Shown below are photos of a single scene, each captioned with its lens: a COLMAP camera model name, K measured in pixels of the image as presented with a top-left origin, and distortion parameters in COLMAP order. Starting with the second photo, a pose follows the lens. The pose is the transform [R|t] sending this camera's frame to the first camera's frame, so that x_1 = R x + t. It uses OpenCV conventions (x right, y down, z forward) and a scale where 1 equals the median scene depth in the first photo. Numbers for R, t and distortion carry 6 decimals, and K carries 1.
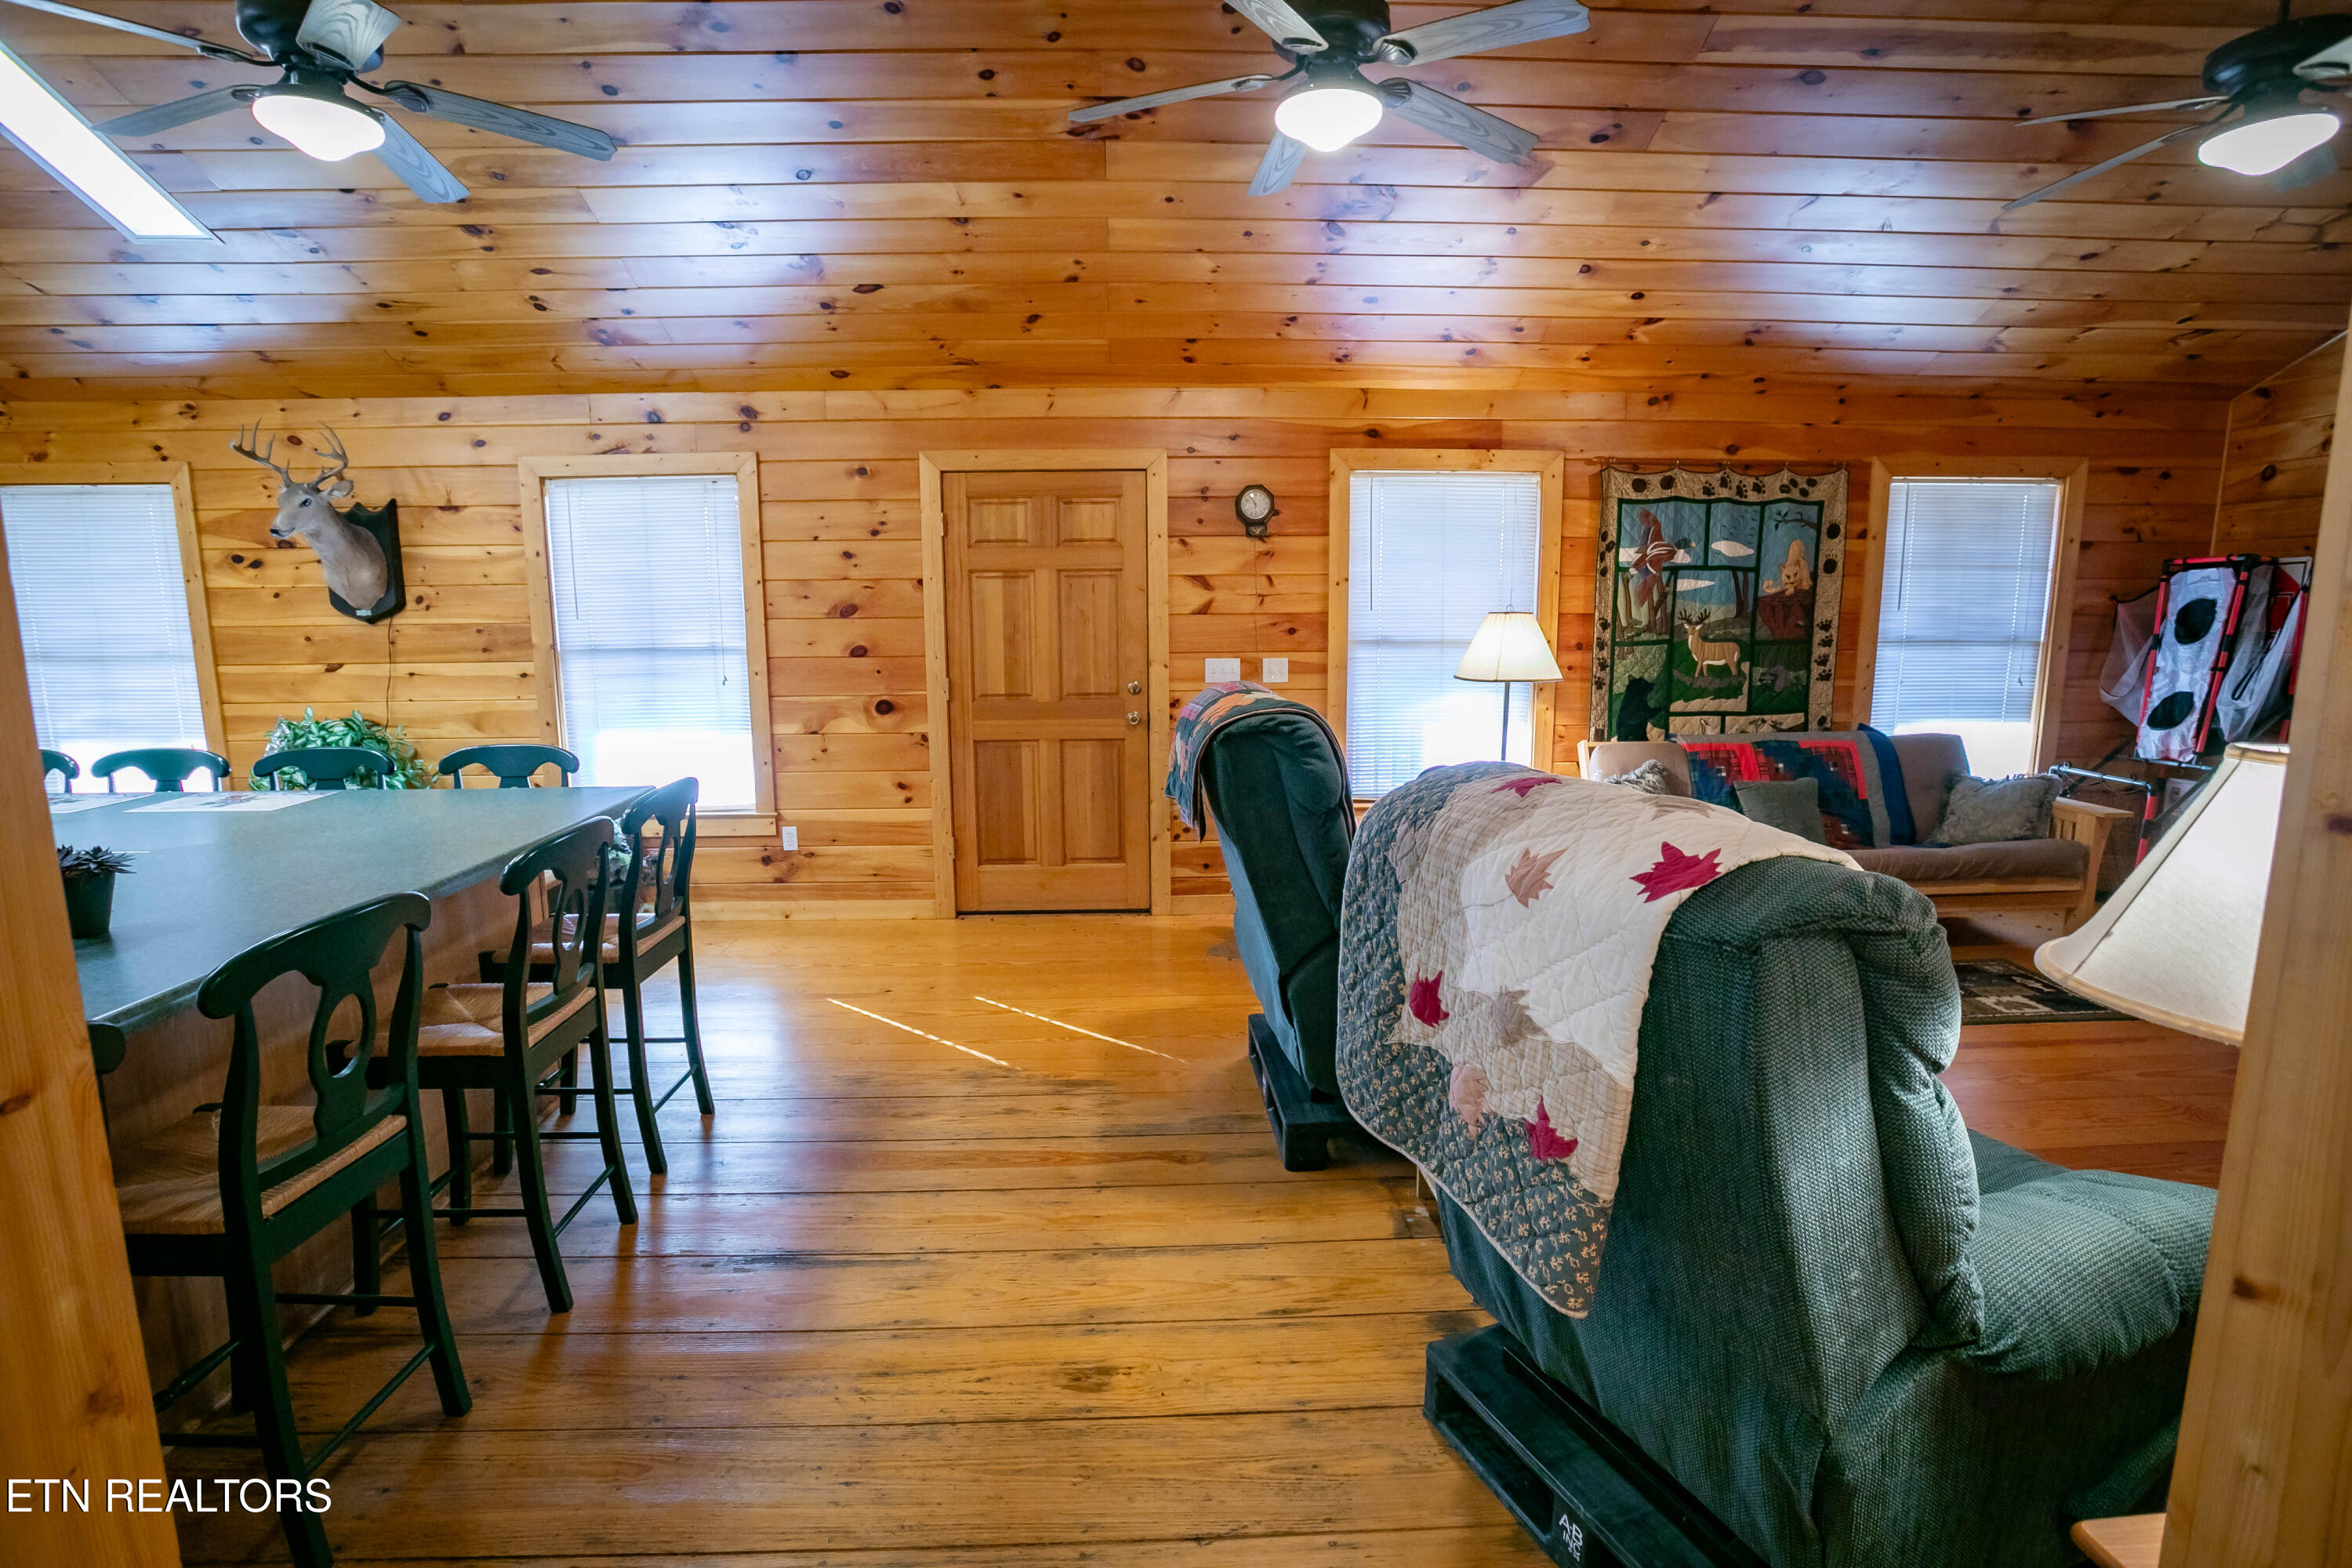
lens RADIAL K [[1158.1, 0, 1145.6], [0, 1158.1, 784.6], [0, 0, 1]] dist [-0.063877, 0.030053]
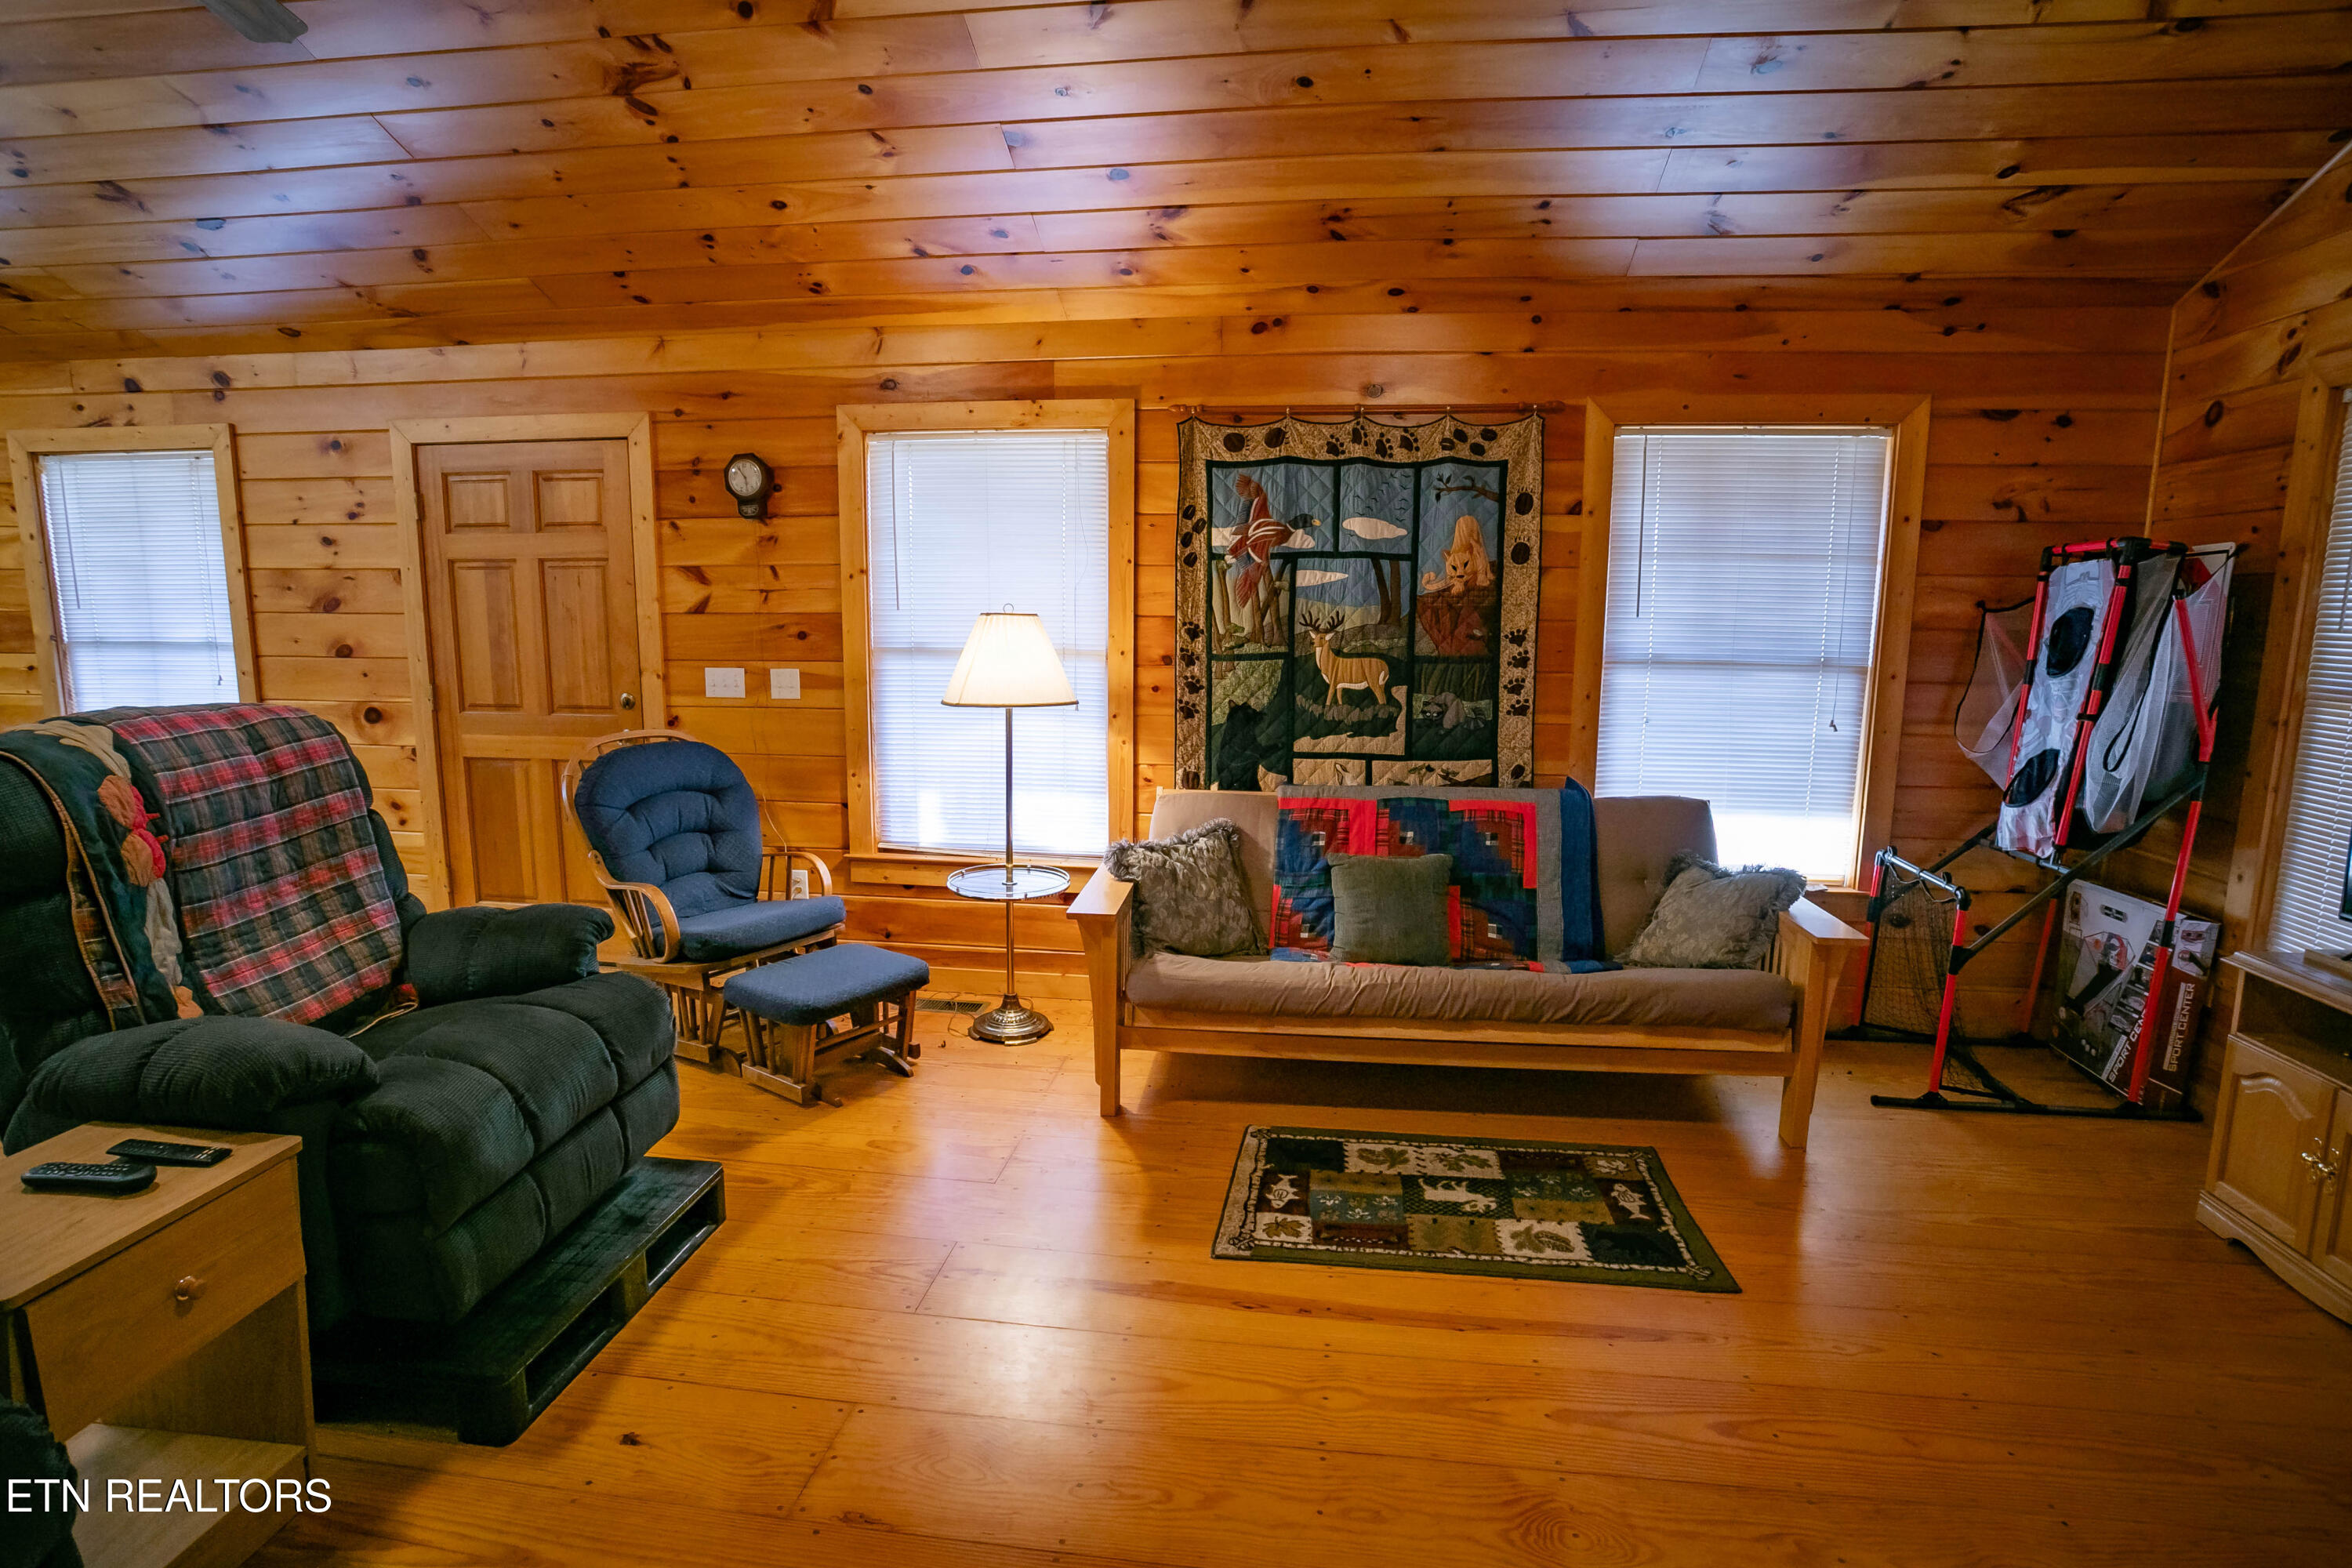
lens RADIAL K [[1158.1, 0, 1168.4], [0, 1158.1, 789.9], [0, 0, 1]] dist [-0.063877, 0.030053]
pose [[0.984544, 0.041639, -0.170117, 0.520622], [-0.042179, 0.999110, 0.000440, -0.037126], [0.169984, 0.006742, 0.985424, 0.261846]]
